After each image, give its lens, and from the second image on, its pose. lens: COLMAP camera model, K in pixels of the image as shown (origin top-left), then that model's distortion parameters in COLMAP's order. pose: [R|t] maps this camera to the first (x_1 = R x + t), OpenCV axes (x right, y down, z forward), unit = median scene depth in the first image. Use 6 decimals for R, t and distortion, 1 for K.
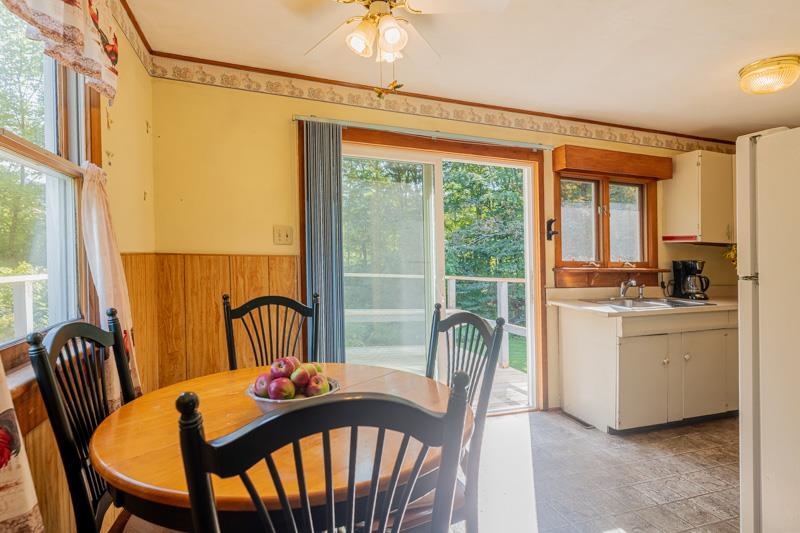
lens RADIAL K [[411.6, 0, 400.0], [0, 411.6, 266.9], [0, 0, 1]] dist [-0.006985, 0.000399]
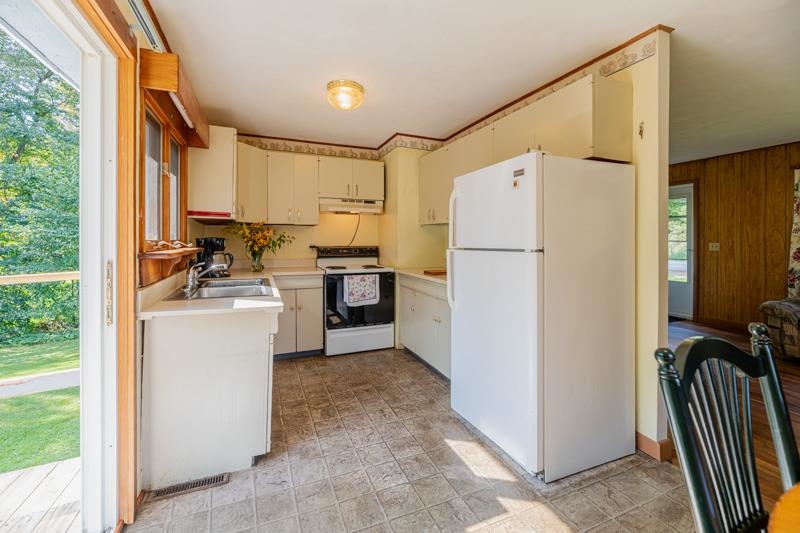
lens RADIAL K [[327.6, 0, 386.0], [0, 327.6, 240.2], [0, 0, 1]] dist [-0.002731, -0.000744]
pose [[-0.084189, 0.002319, 0.996447, -0.121023], [0.010094, 0.999948, -0.001474, -0.006041], [-0.996399, 0.009934, -0.084208, 0.864999]]
